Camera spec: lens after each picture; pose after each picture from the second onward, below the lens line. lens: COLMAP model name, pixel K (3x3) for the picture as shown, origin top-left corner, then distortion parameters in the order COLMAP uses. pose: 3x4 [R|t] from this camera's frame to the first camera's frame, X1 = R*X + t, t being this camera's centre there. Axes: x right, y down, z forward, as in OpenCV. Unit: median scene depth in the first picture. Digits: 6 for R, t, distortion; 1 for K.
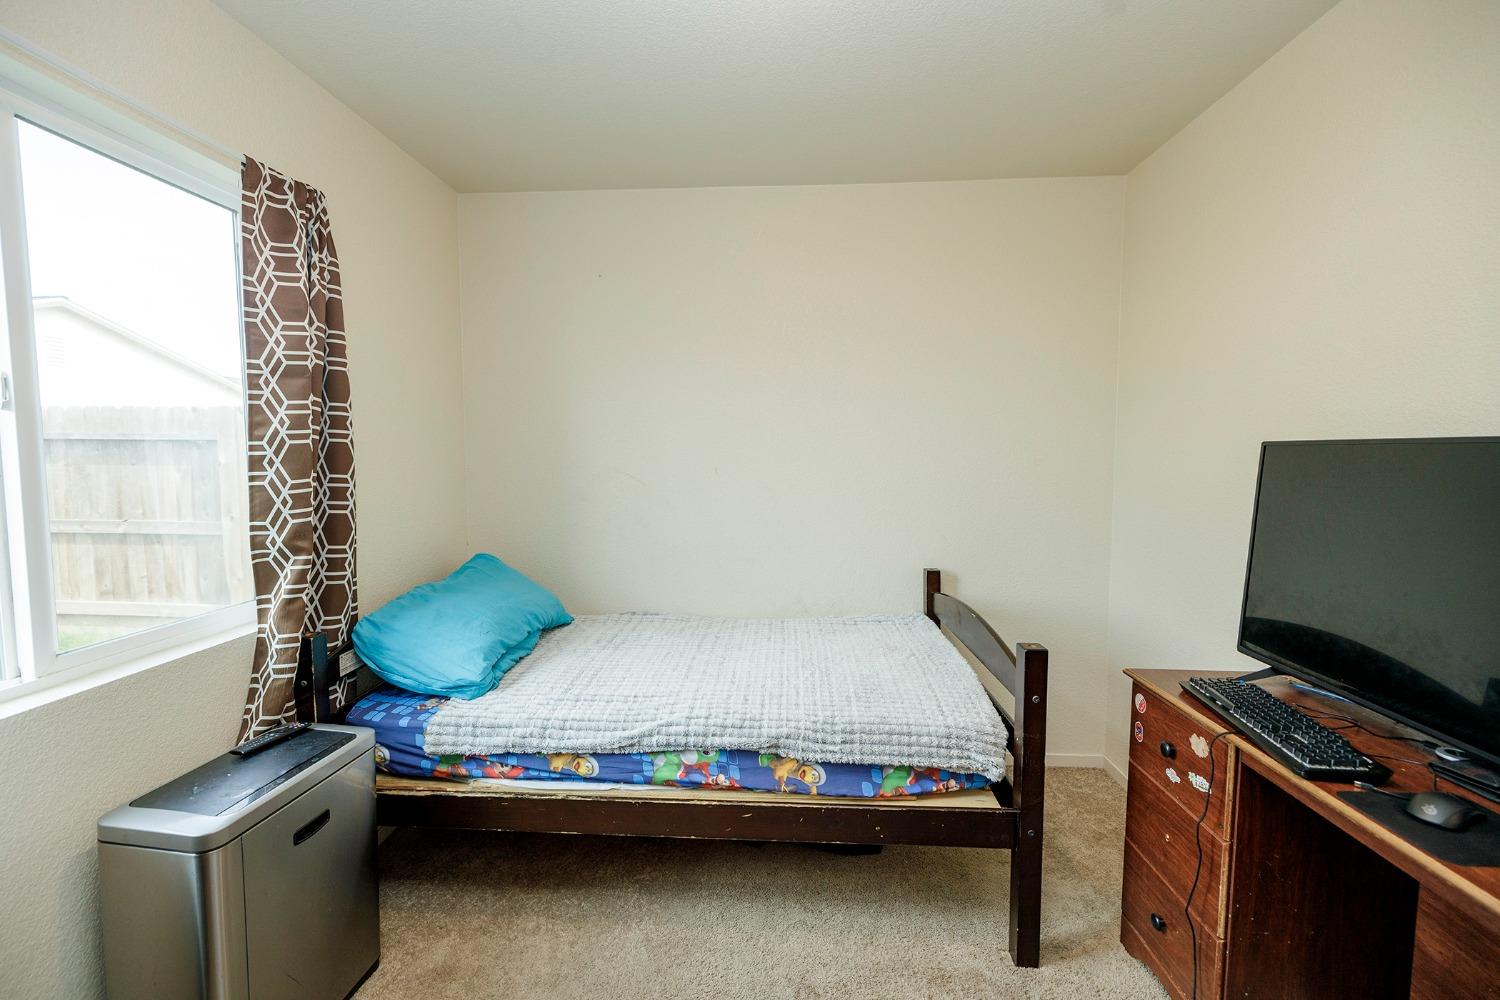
lens RADIAL K [[625.5, 0, 750.3], [0, 625.5, 497.6], [0, 0, 1]] dist [-0.002437, -0.000234]
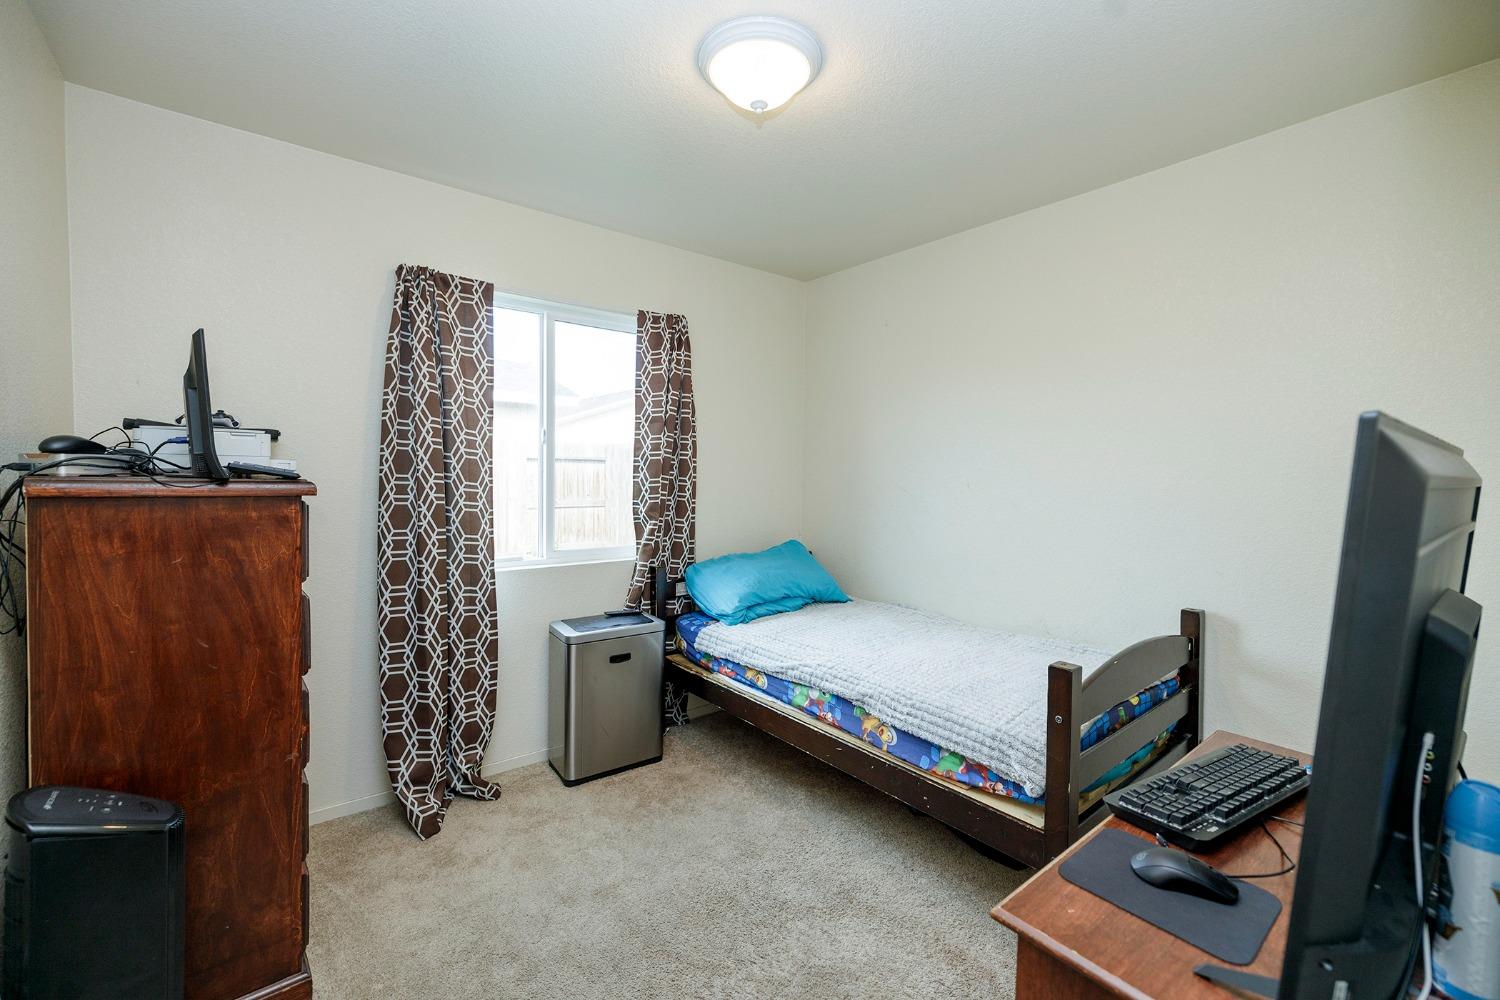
lens RADIAL K [[625.5, 0, 752.5], [0, 625.5, 502.3], [0, 0, 1]] dist [-0.002437, -0.000234]
pose [[0.676210, 0.047015, -0.735207, 0.780119], [-0.070490, 0.997512, -0.001044, 0.020509], [0.733329, 0.052531, 0.677842, -0.019238]]
